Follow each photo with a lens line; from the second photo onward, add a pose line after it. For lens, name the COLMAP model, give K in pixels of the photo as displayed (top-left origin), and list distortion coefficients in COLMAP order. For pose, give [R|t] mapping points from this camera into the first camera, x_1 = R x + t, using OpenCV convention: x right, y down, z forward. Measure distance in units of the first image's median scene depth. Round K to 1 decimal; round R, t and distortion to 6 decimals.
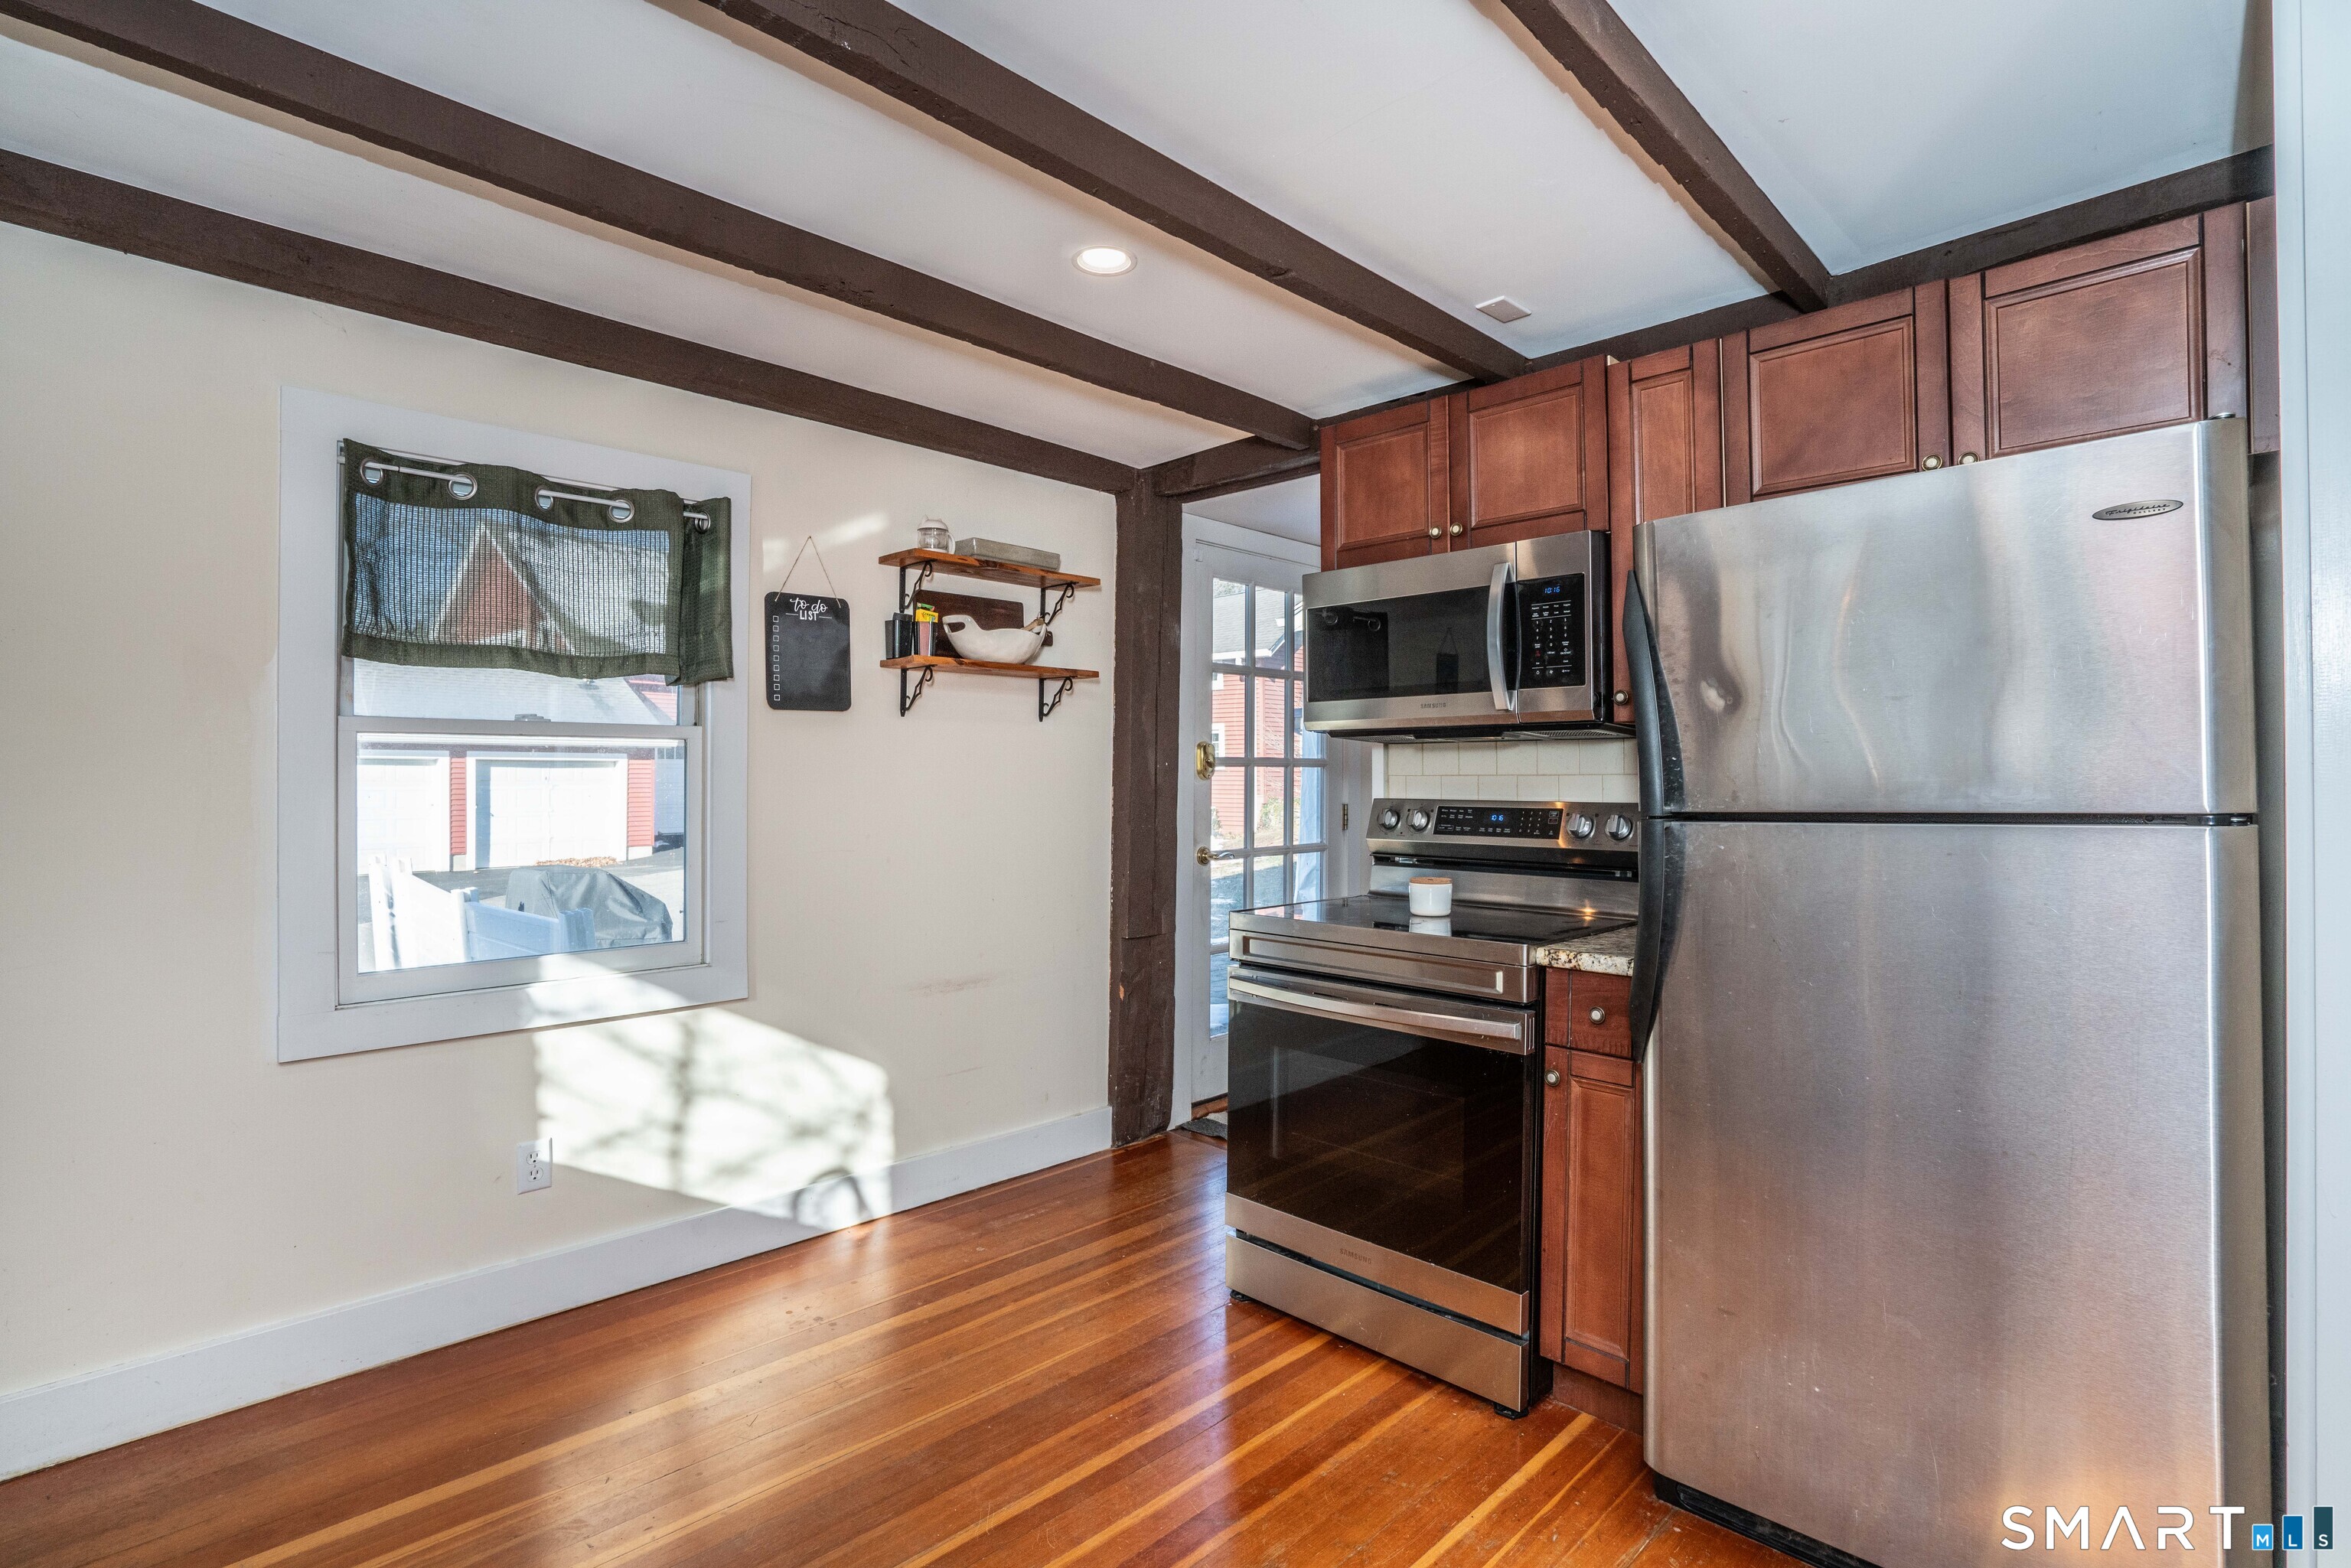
lens RADIAL K [[1053.8, 0, 1175.5], [0, 1053.8, 784.0], [0, 0, 1]] dist [-0.018174, 0.000176]
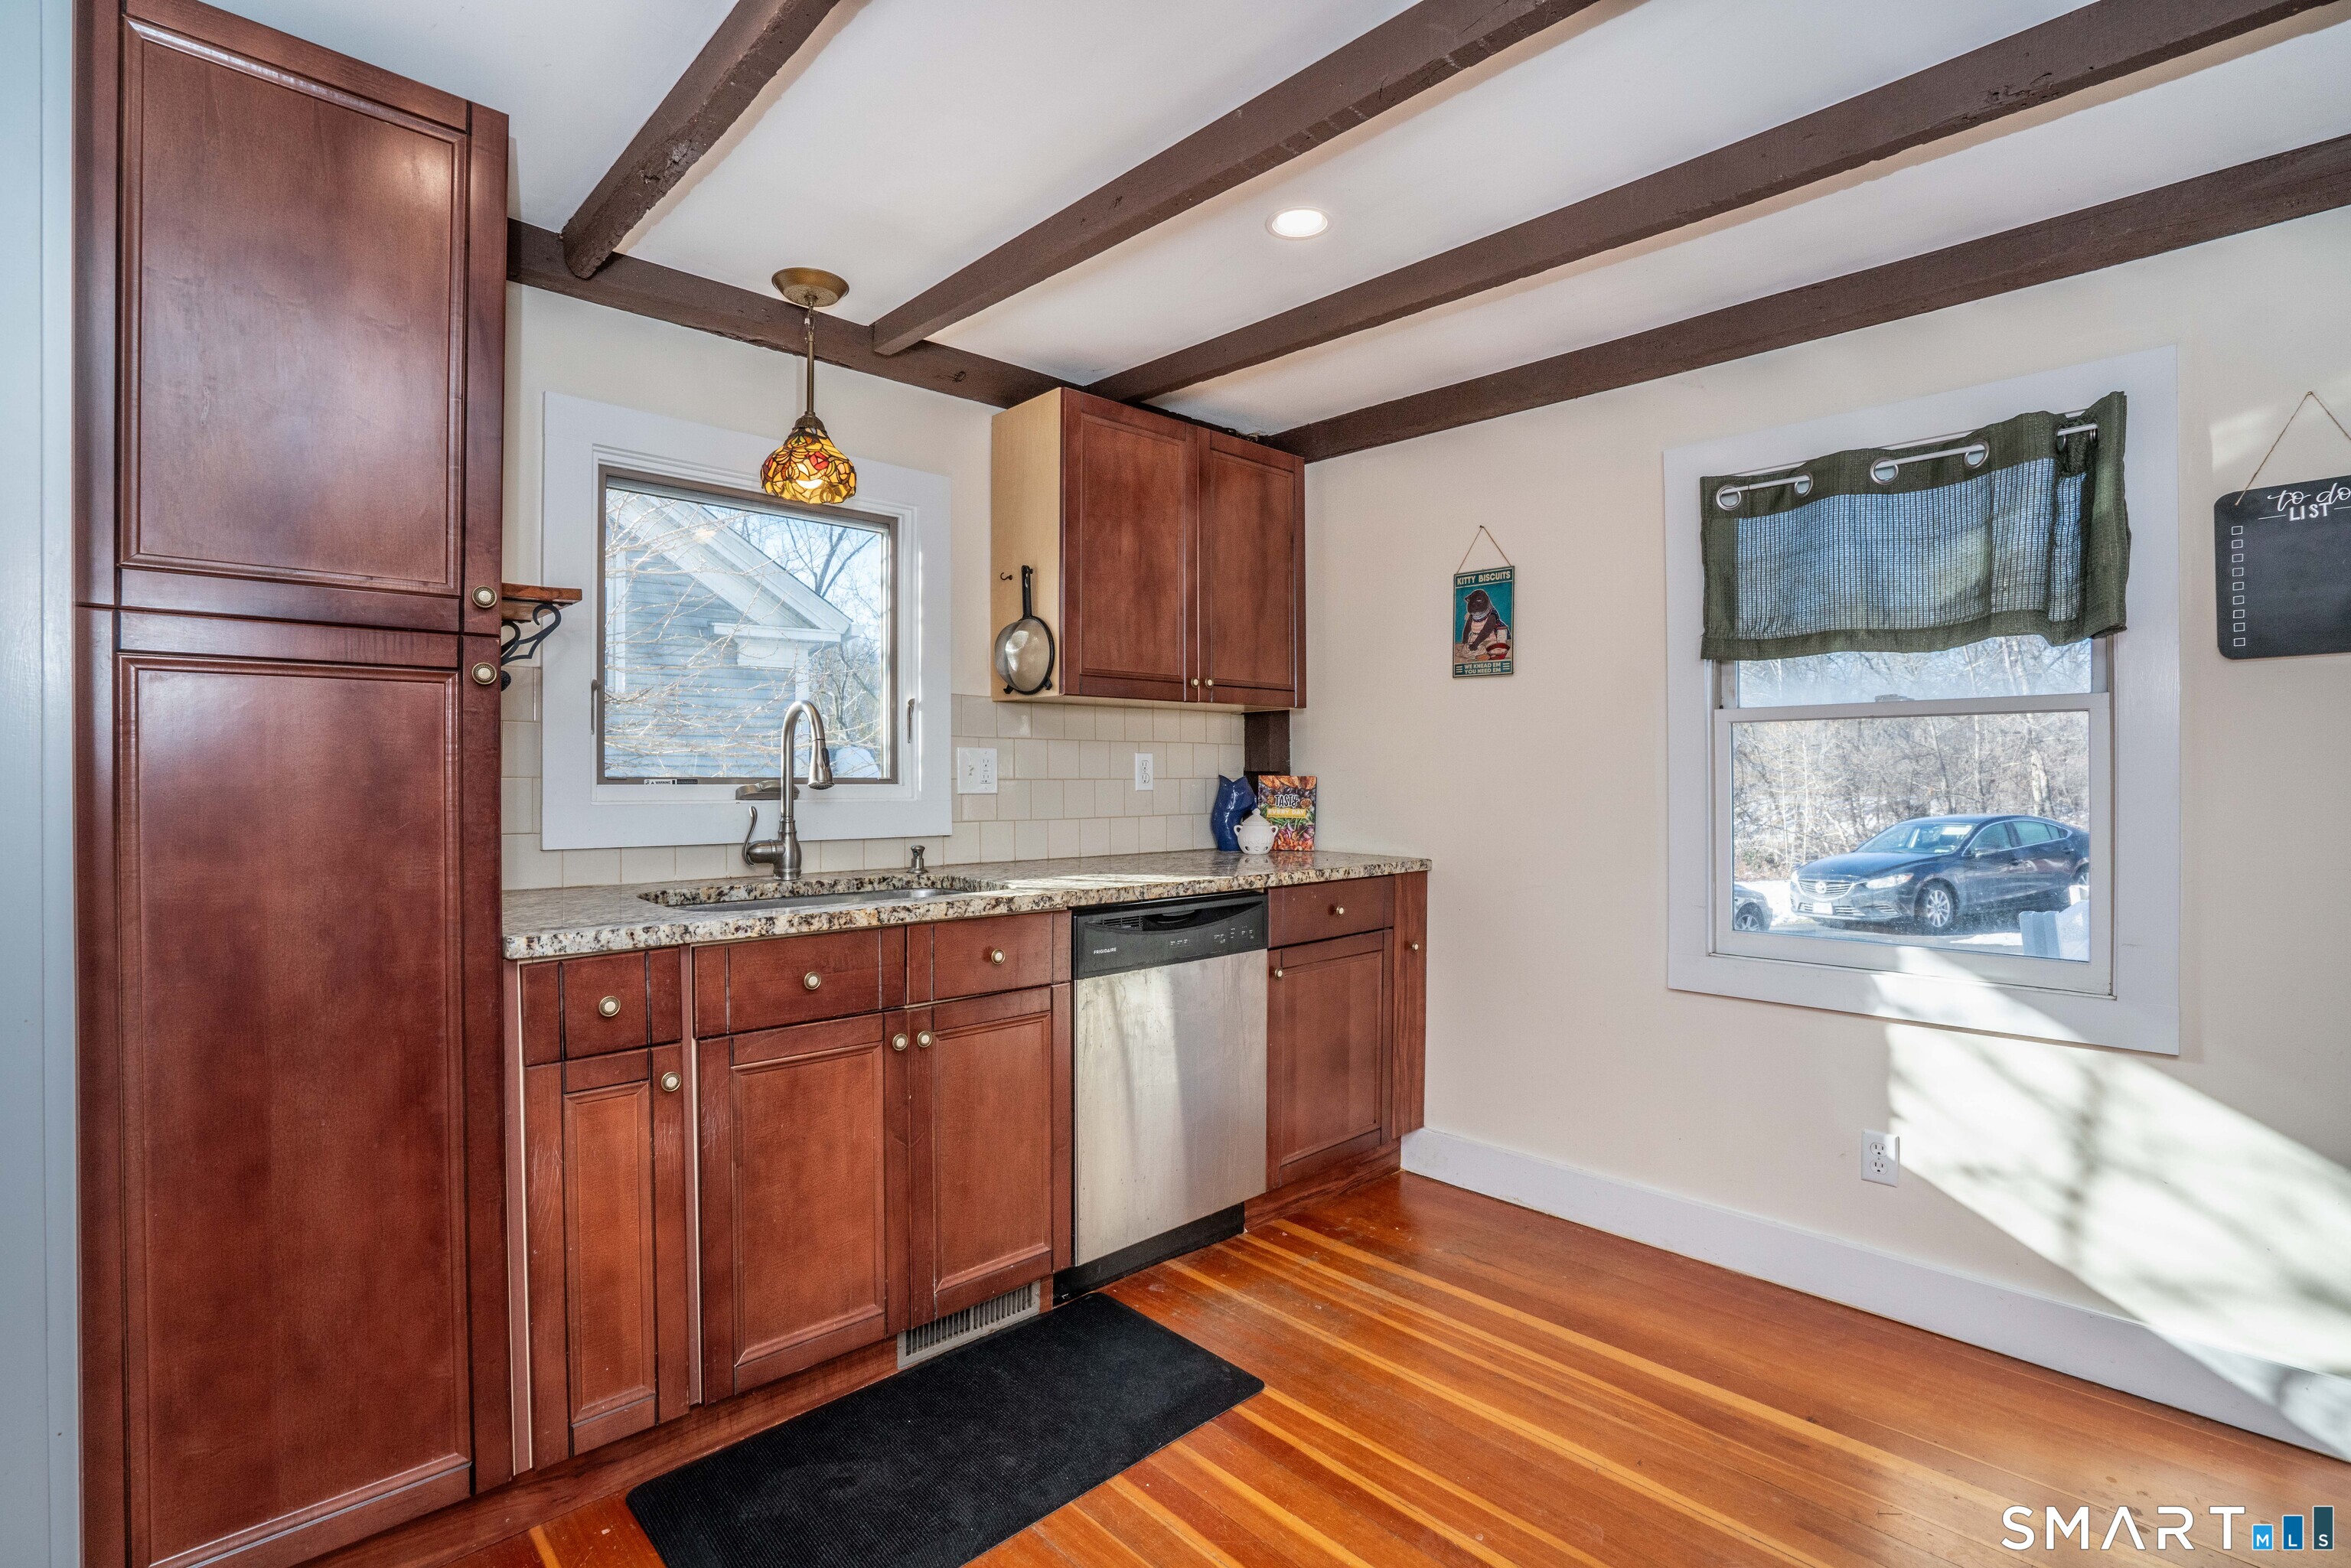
lens RADIAL K [[1088.6, 0, 1175.5], [0, 1088.6, 784.0], [0, 0, 1]] dist [-0.053938, 0.000640]
pose [[-0.056683, 0.007069, -0.998367, 0.367953], [-0.006193, 0.999953, 0.007432, 0.011422], [0.998373, 0.006604, -0.056637, 0.367761]]
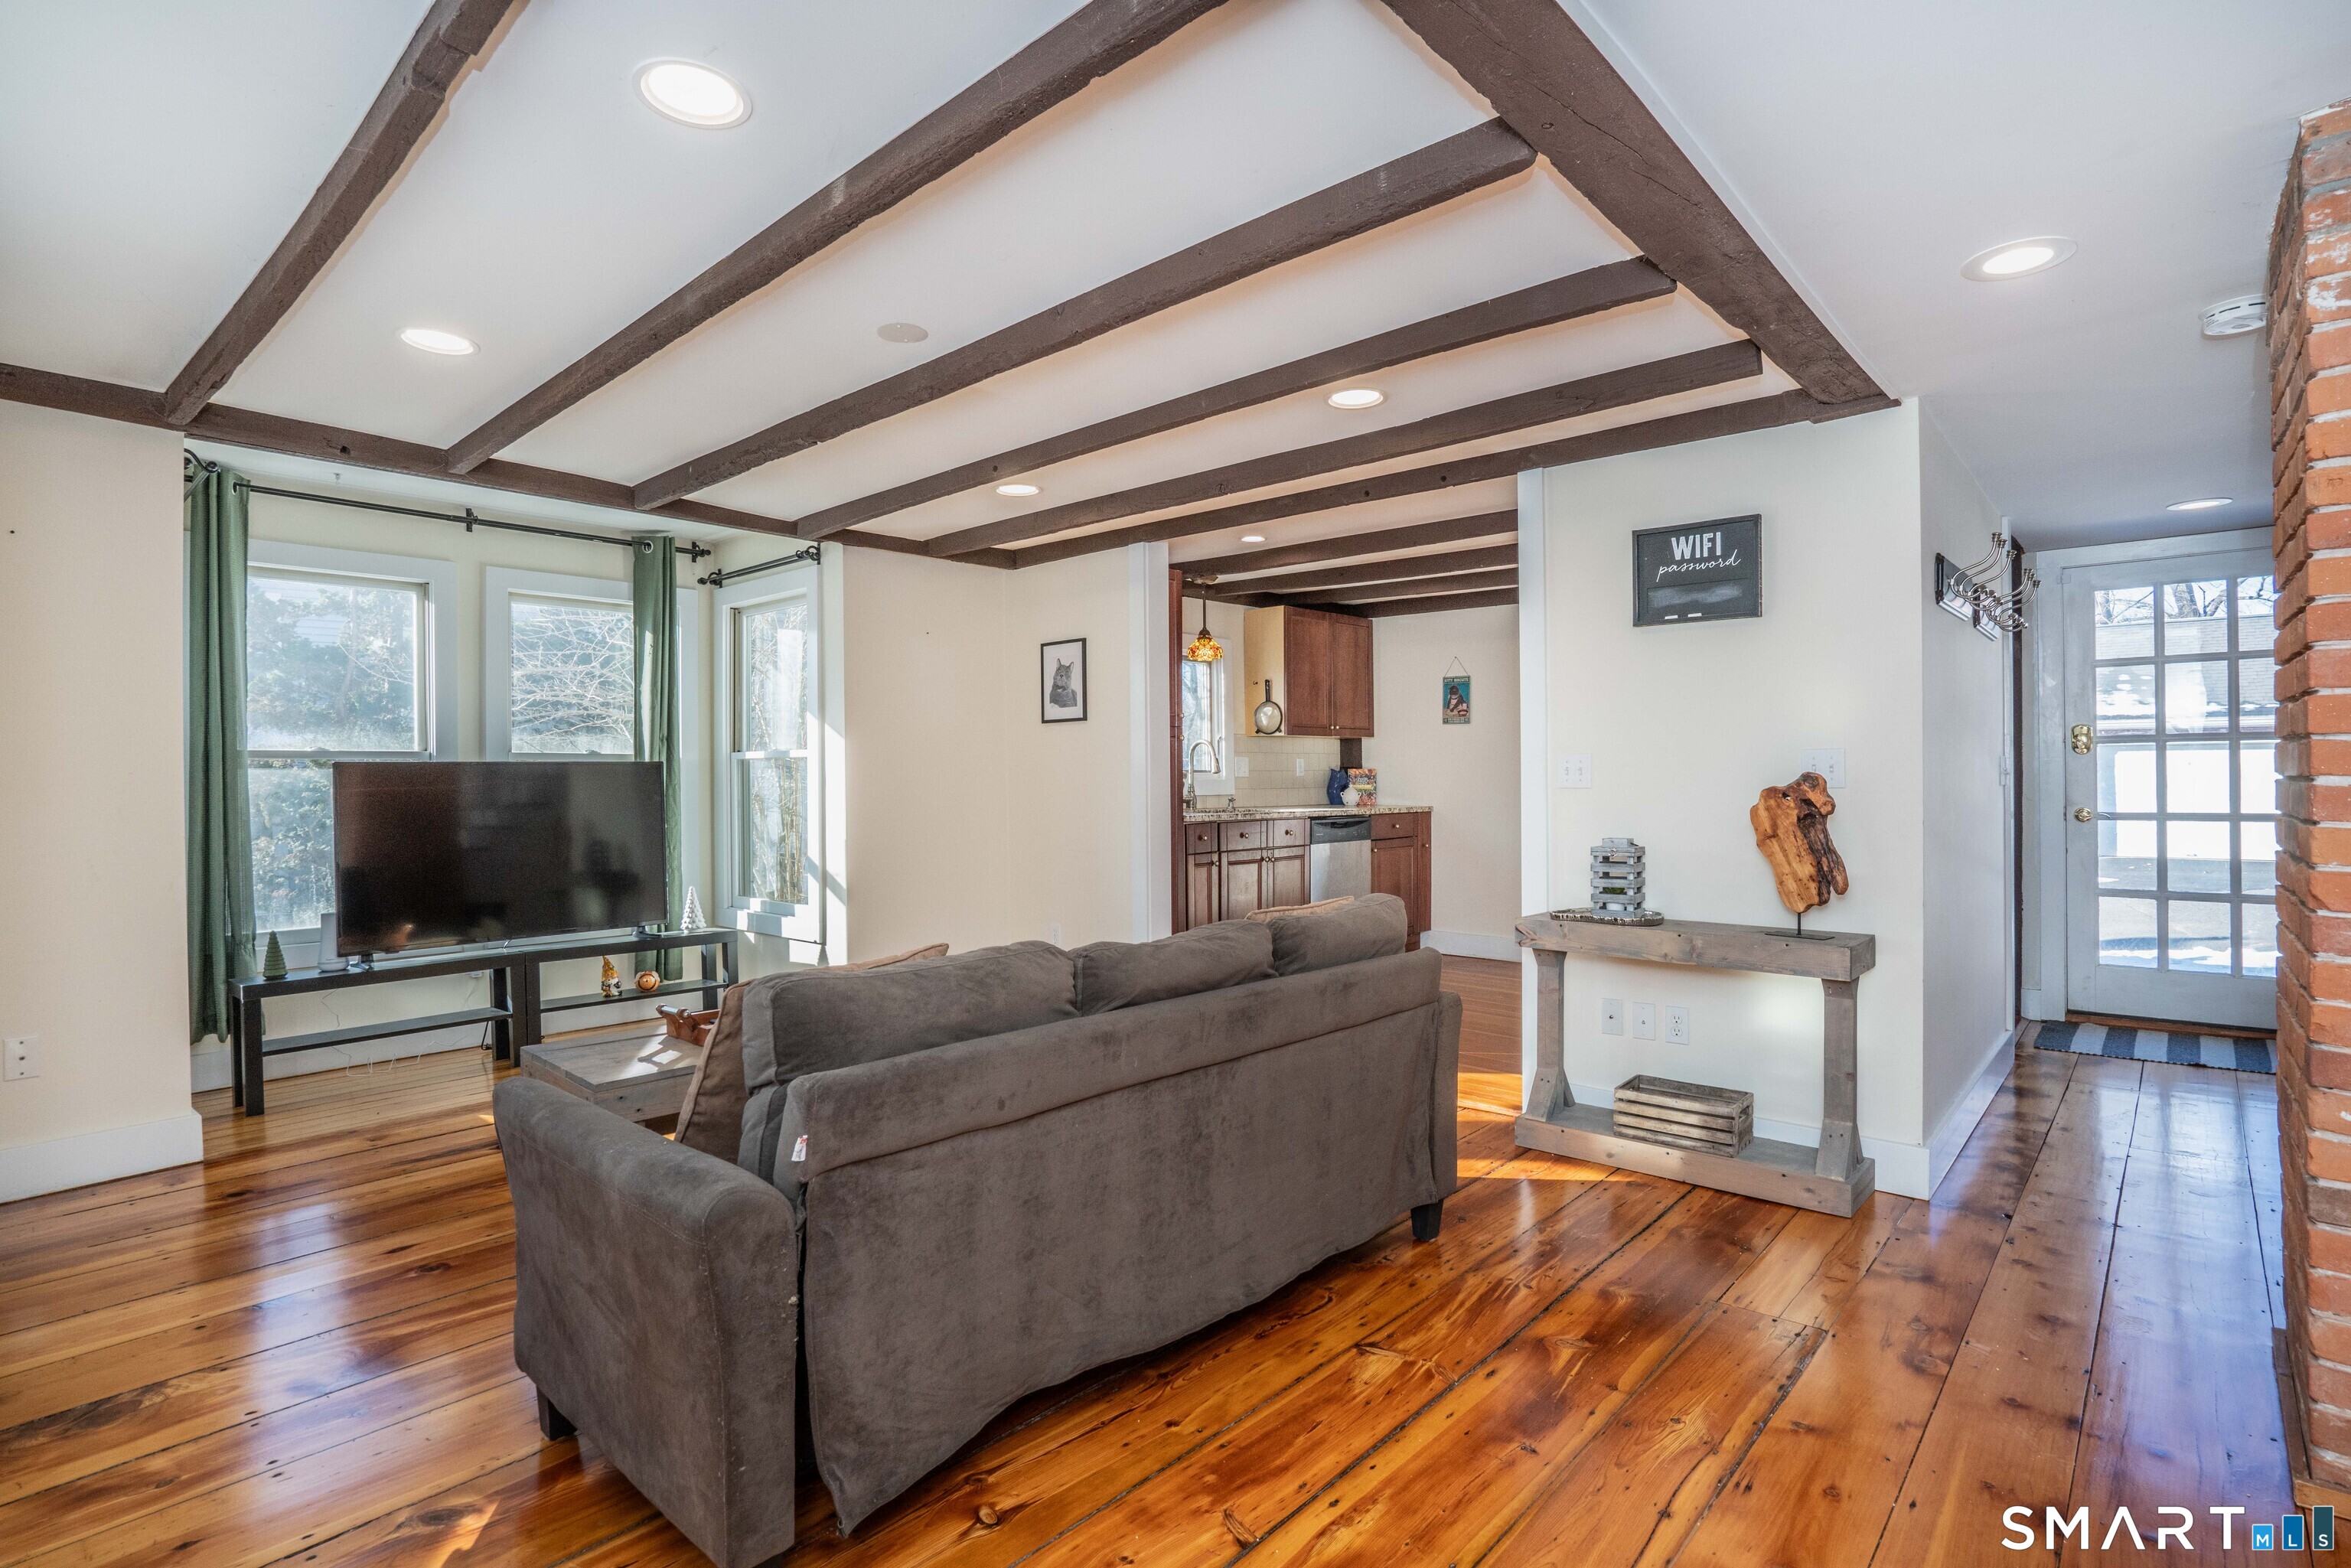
lens RADIAL K [[1150.7, 0, 1175.5], [0, 1150.7, 784.0], [0, 0, 1]] dist [-0.033815, -0.000036]
pose [[0.001456, 0.008743, -0.999961, 2.073435], [-0.003819, 0.999955, 0.008737, 0.026182], [0.999992, 0.003806, 0.001489, -0.080765]]
